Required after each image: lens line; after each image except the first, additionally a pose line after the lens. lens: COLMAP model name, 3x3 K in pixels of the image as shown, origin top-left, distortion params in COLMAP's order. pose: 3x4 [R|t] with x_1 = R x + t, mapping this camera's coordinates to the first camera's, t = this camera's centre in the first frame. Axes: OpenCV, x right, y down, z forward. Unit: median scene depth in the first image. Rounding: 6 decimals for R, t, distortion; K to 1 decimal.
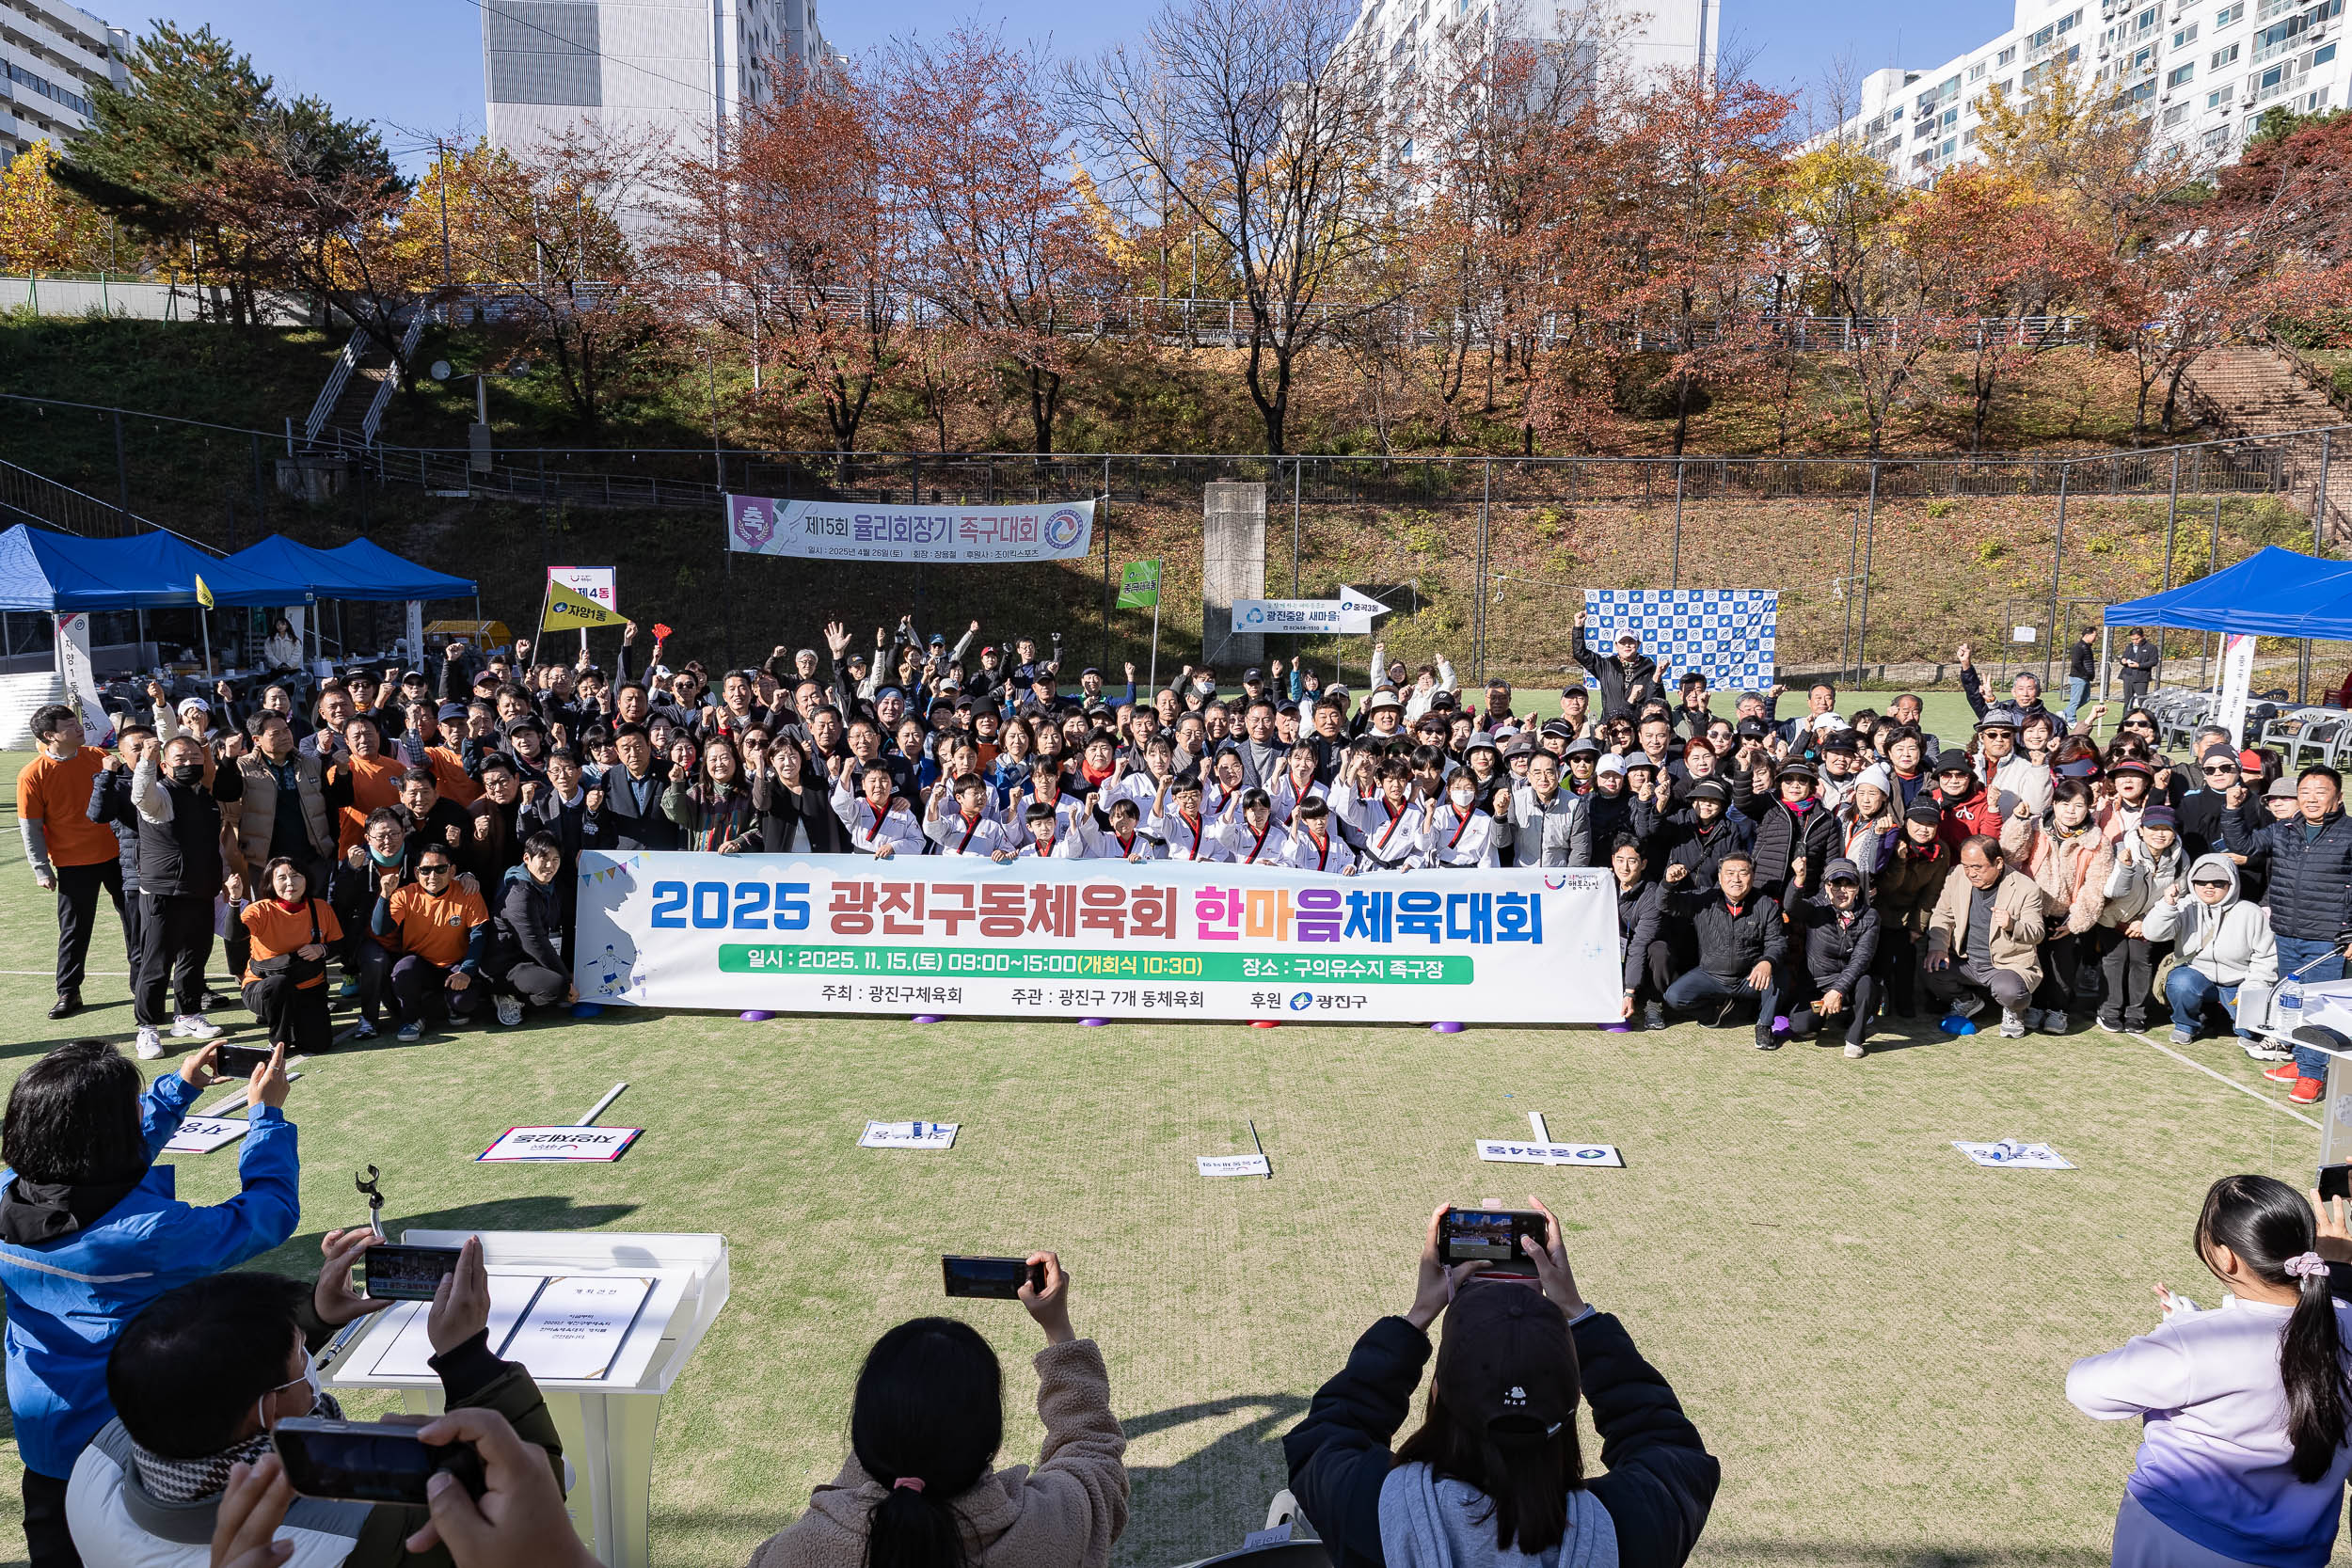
lens RADIAL K [[1588.6, 0, 1203.4], [0, 1588.6, 792.6], [0, 0, 1]] dist [-0.007255, 0.028186]
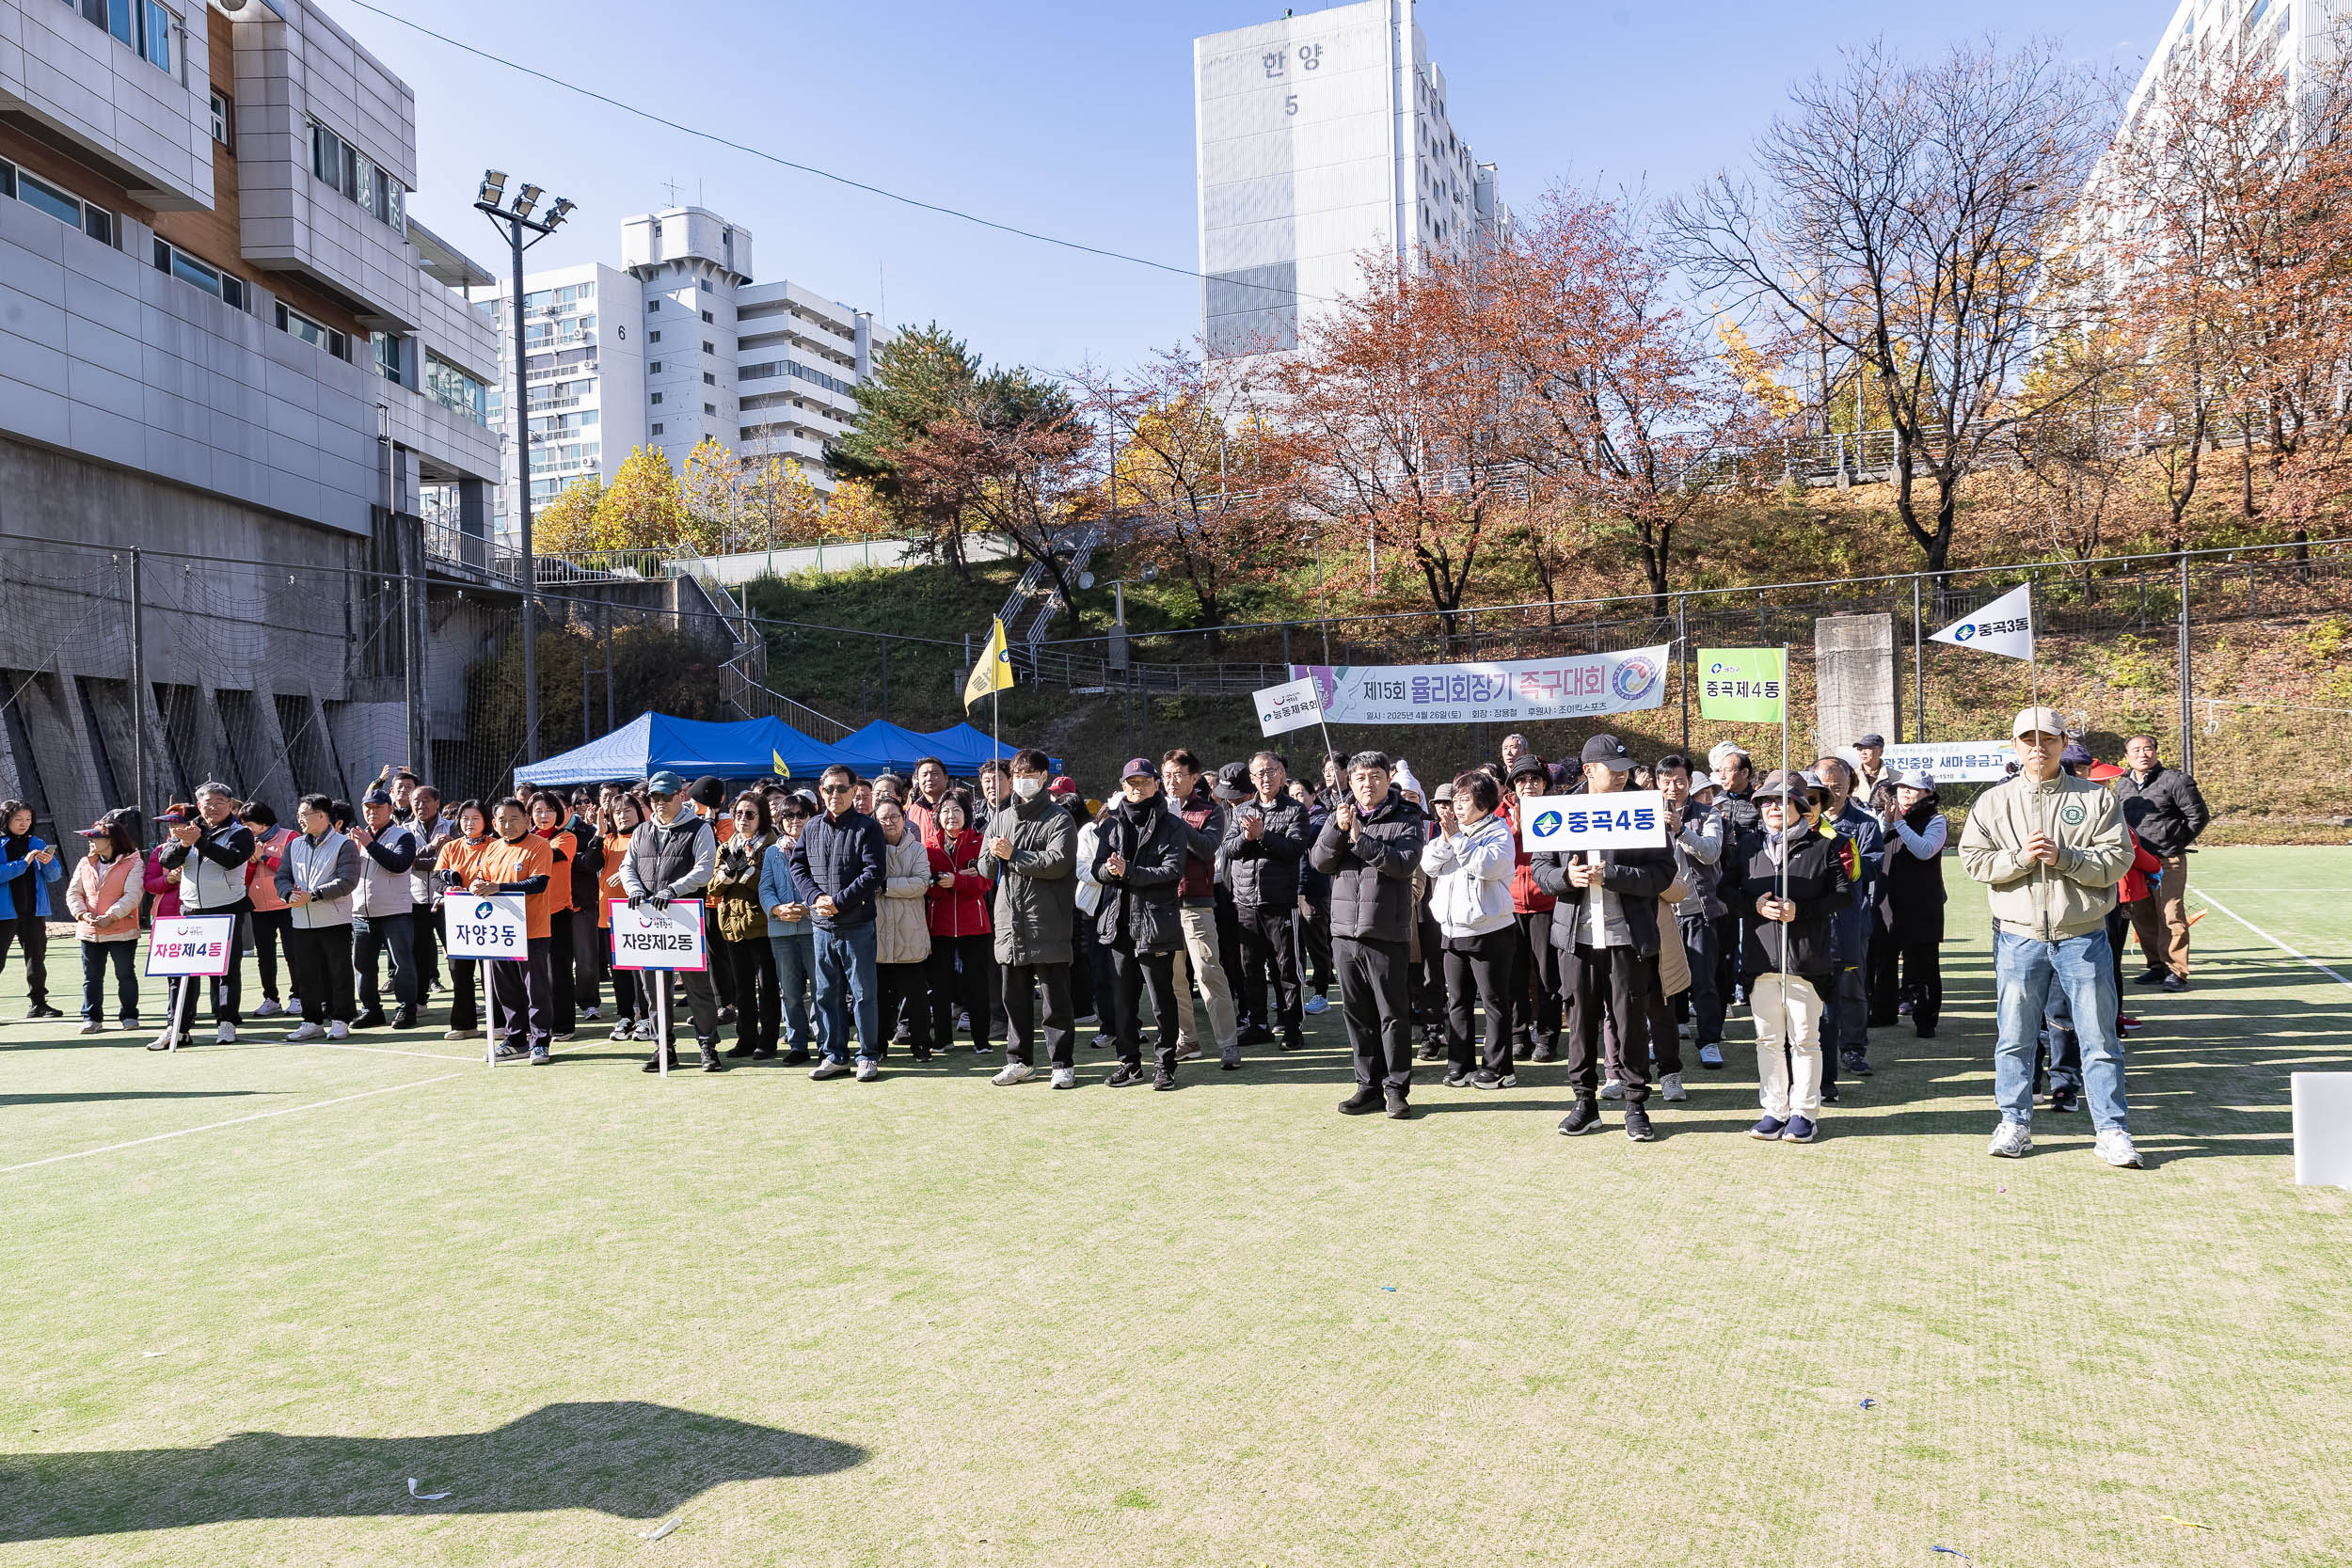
lens RADIAL K [[1588.6, 0, 1187.2], [0, 1588.6, 781.2], [0, 0, 1]] dist [-0.007255, 0.028186]
pose [[0.886903, -0.035788, -0.460568, 0.085566], [-0.029636, 0.990533, -0.134037, 0.017465], [0.461005, 0.132527, 0.877446, 0.086742]]
